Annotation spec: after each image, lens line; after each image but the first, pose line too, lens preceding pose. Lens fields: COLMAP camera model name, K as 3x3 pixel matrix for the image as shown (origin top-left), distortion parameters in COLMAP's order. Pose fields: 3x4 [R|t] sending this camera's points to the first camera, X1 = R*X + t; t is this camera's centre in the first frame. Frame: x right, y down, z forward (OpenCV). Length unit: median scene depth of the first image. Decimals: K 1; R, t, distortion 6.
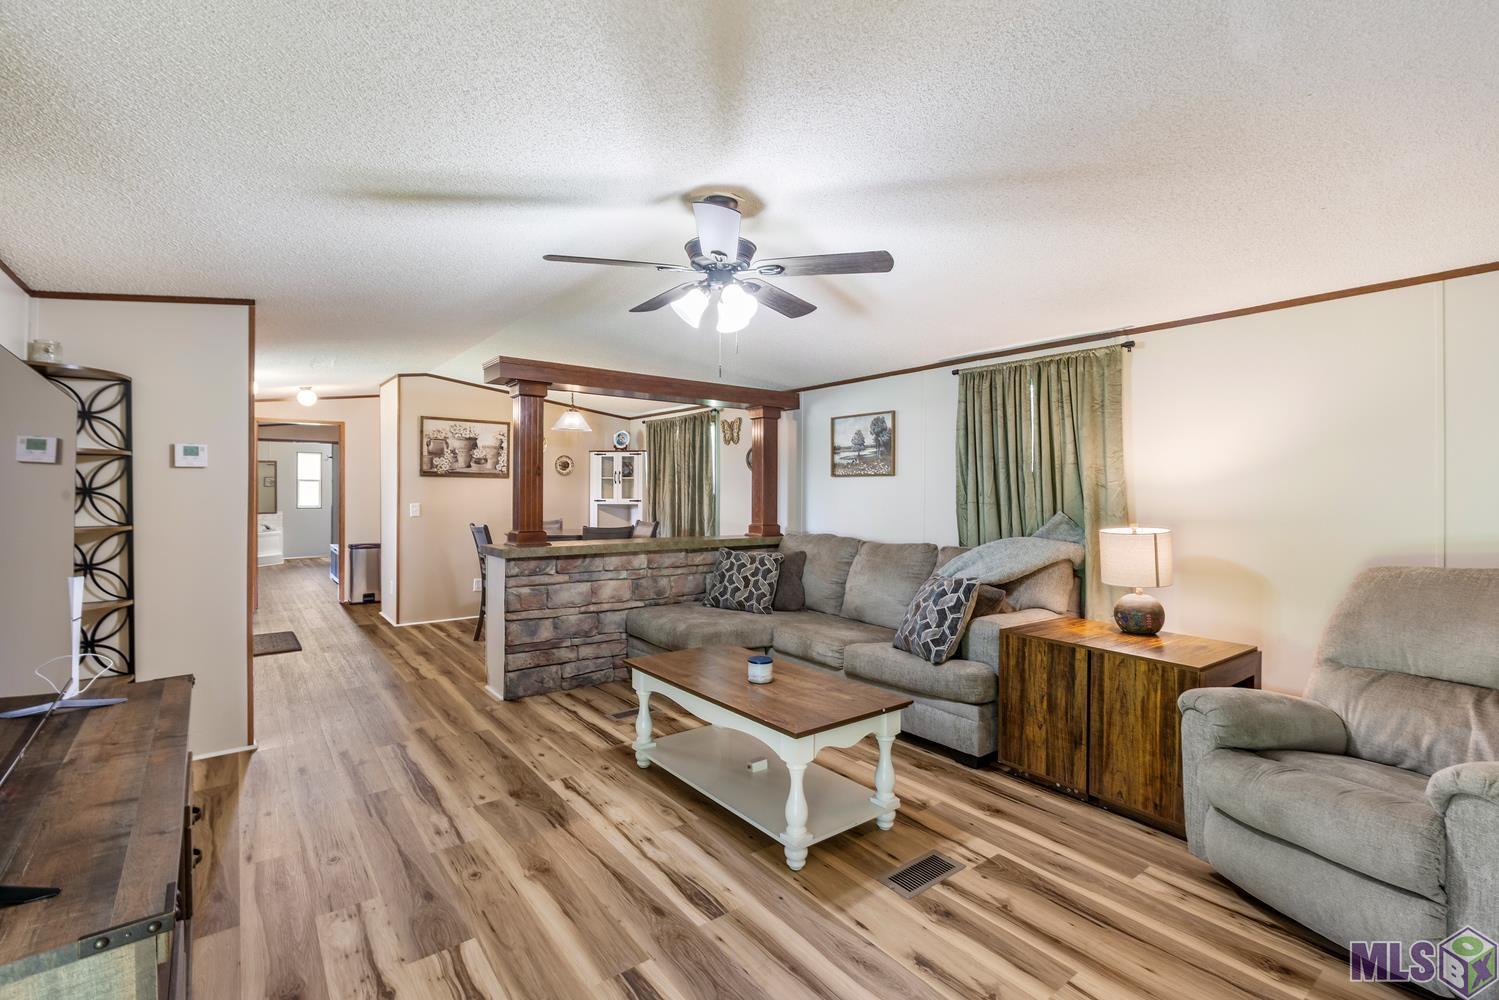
lens RADIAL K [[687.7, 0, 749.6], [0, 687.7, 493.2], [0, 0, 1]] dist [0.000258, 0.000226]
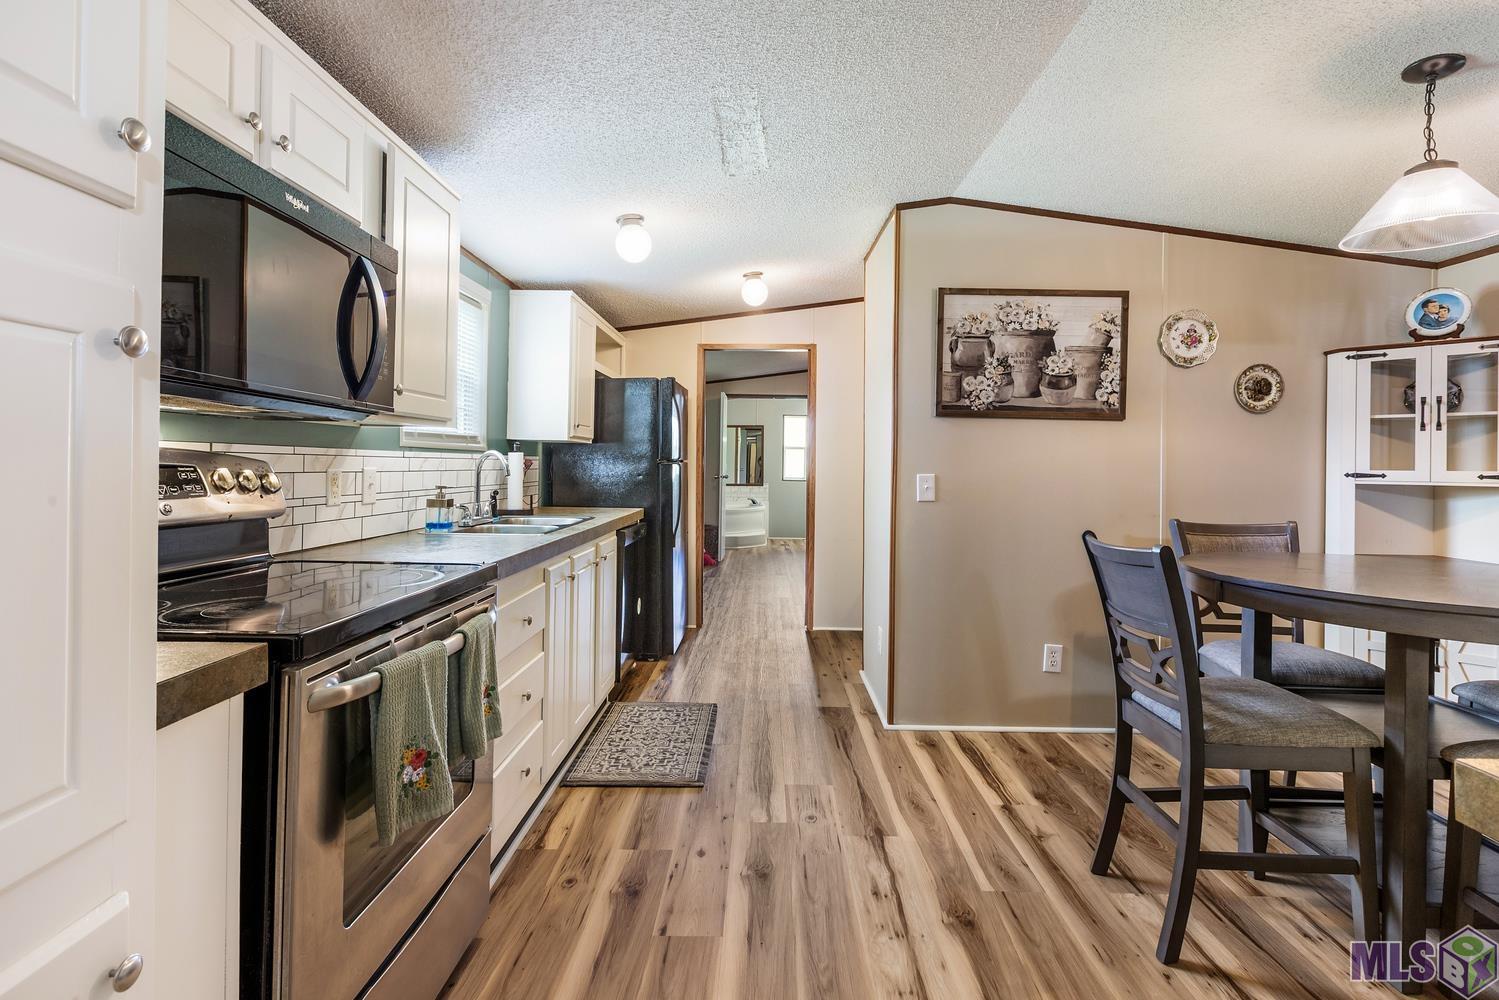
lens RADIAL K [[687.7, 0, 757.9], [0, 687.7, 460.2], [0, 0, 1]] dist [0.000258, 0.000226]
pose [[0.791453, 0.002067, -0.611227, -0.274809], [-0.011180, 0.999876, -0.011095, 0.011451], [0.611128, 0.015615, 0.791378, 0.527974]]
